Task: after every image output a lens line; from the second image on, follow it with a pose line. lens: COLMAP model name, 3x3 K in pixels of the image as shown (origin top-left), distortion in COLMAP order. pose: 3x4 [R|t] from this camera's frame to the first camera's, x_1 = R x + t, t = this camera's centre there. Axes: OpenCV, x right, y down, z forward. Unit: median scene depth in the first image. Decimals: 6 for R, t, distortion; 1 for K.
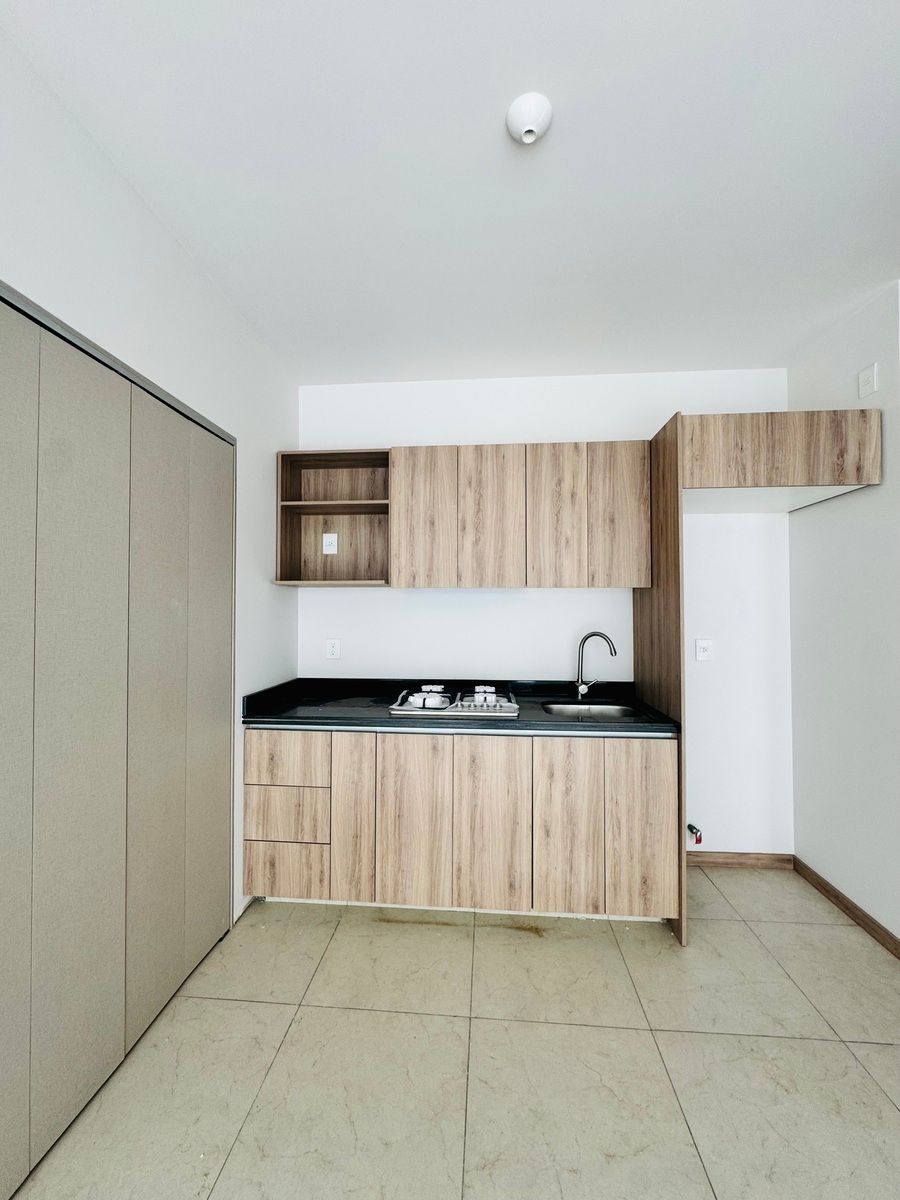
lens RADIAL K [[479.4, 0, 450.5], [0, 479.4, 603.9], [0, 0, 1]] dist [-0.002078, 0.000312]
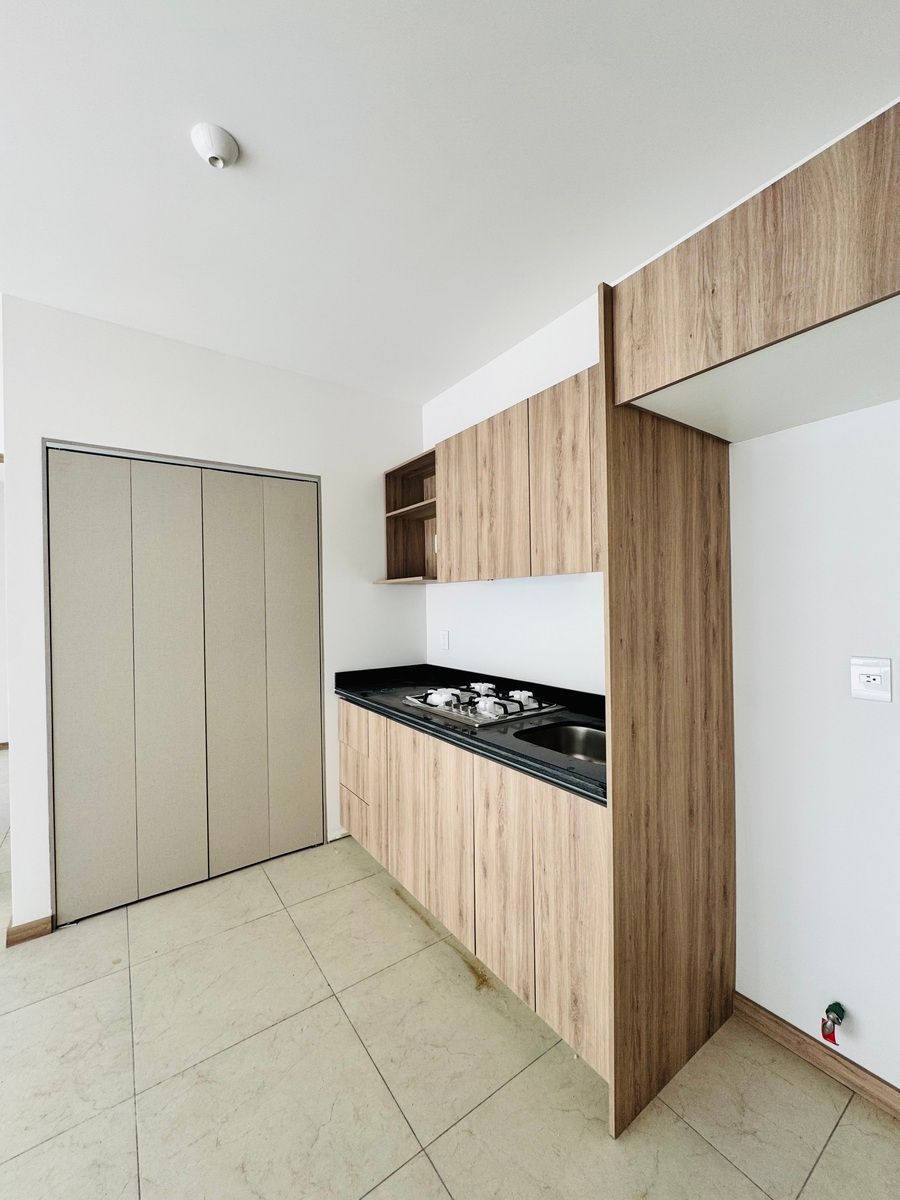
lens RADIAL K [[479.4, 0, 450.5], [0, 479.4, 603.9], [0, 0, 1]] dist [-0.002078, 0.000312]
pose [[0.638393, -0.007179, -0.769677, 0.702116], [0.025326, 0.999611, 0.011683, 0.000192], [0.769294, -0.026952, 0.638326, 0.376991]]
